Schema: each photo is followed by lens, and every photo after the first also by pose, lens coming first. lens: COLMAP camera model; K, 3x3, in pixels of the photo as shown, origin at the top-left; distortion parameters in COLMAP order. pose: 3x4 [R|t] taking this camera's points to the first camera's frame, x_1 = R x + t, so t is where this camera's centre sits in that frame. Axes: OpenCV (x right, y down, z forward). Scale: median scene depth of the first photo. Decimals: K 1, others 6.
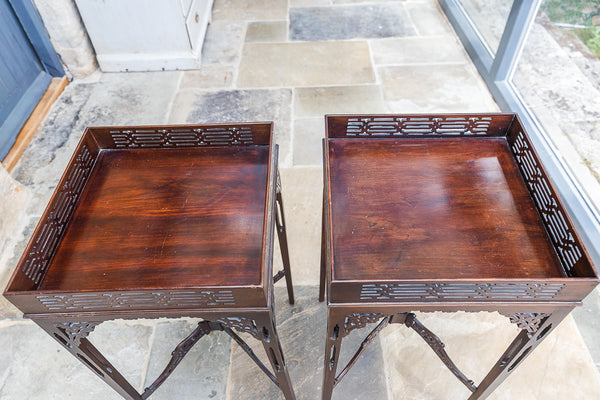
lens RADIAL K [[406.7, 0, 300.0], [0, 406.7, 200.0], [0, 0, 1]] dist [0.000163, 0.002734]
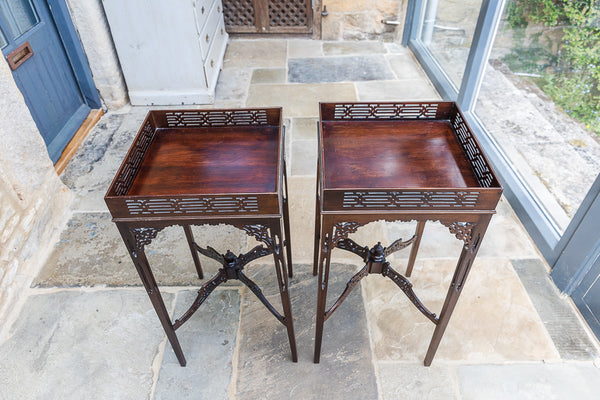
lens RADIAL K [[393.8, 0, 287.8], [0, 393.8, 201.9], [0, 0, 1]] dist [0.000546, -0.001039]
pose [[0.999857, 0.010232, -0.013484, -0.011235], [-0.011837, 0.992099, -0.124894, 0.136961], [0.012100, 0.125036, 0.992078, -0.139666]]
